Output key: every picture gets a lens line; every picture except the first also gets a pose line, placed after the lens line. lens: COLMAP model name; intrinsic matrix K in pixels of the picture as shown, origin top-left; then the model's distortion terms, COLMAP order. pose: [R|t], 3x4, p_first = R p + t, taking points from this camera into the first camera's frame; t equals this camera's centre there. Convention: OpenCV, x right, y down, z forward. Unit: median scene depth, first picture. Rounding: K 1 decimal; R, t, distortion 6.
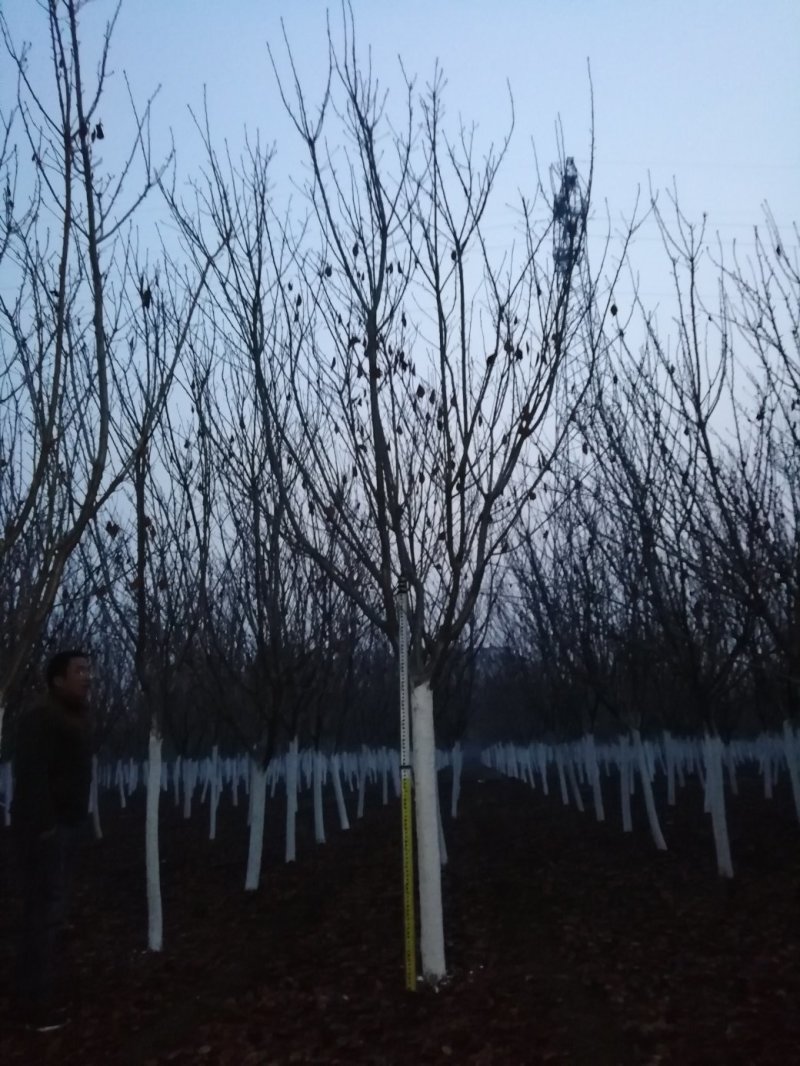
lens RADIAL K [[784.9, 0, 398.1], [0, 784.9, 543.6], [0, 0, 1]] dist [0.036190, 0.010179]
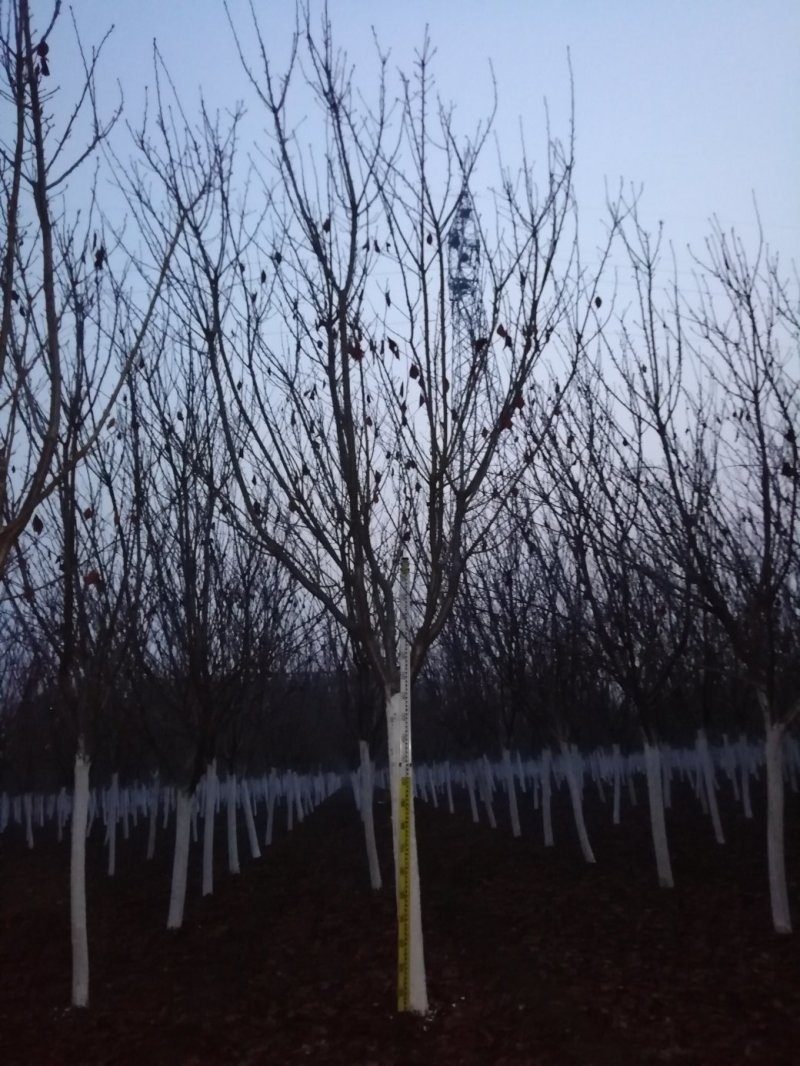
lens RADIAL K [[784.9, 0, 398.1], [0, 784.9, 543.6], [0, 0, 1]] dist [0.036190, 0.010179]
pose [[0.990266, 0.010574, 0.138782, -0.079112], [-0.006853, 0.999605, -0.027267, 0.022735], [-0.139016, 0.026050, 0.989947, 0.061536]]
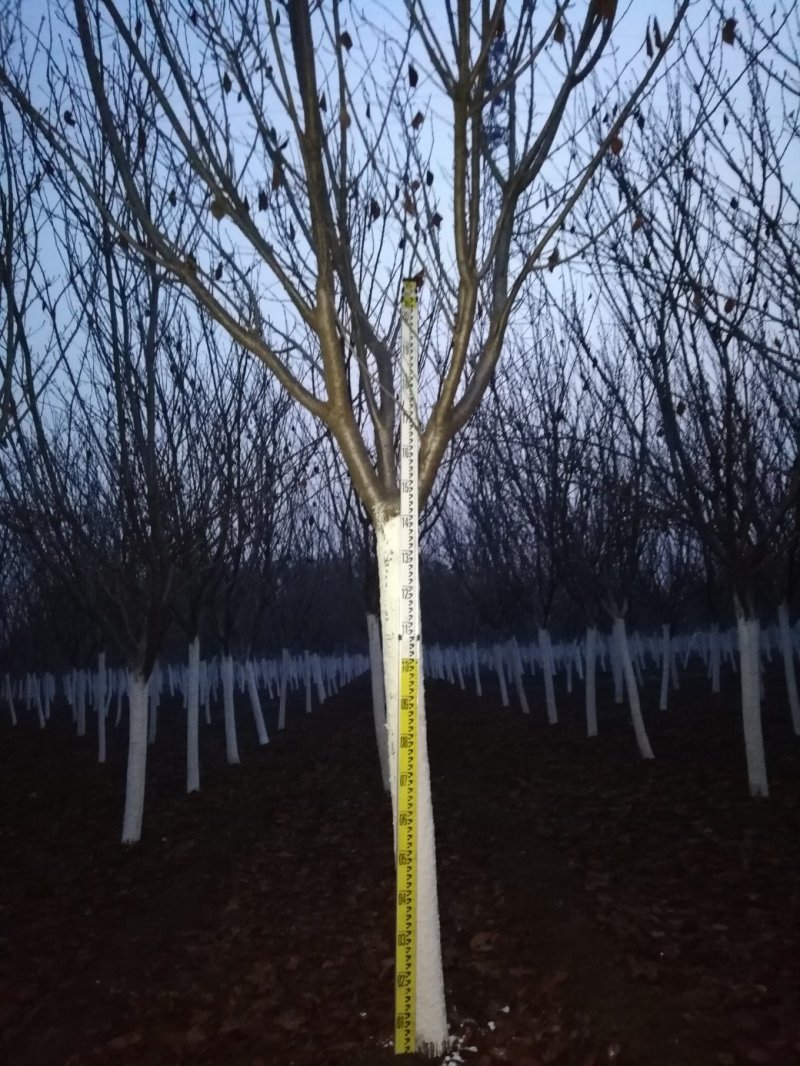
lens RADIAL K [[784.9, 0, 398.1], [0, 784.9, 543.6], [0, 0, 1]] dist [0.036190, 0.010179]
pose [[0.994526, -0.011286, 0.103875, -0.019449], [-0.000745, 0.993358, 0.115060, 0.107458], [-0.104484, -0.114508, 0.987912, 0.373849]]
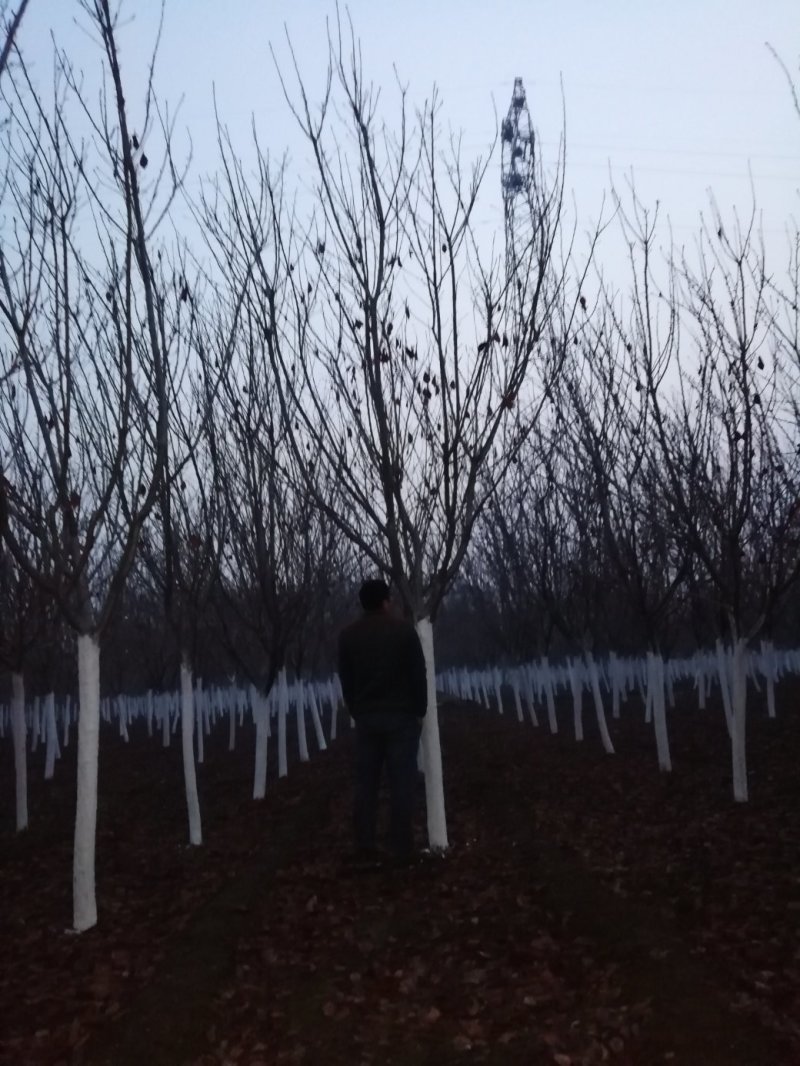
lens RADIAL K [[784.0, 0, 396.2], [0, 784.0, 541.0], [0, 0, 1]] dist [0.060925, -0.006182]
pose [[0.997806, -0.020369, 0.062993, -0.066998], [0.015036, 0.996352, 0.084002, -0.032543], [-0.064474, -0.082870, 0.994473, -0.145801]]
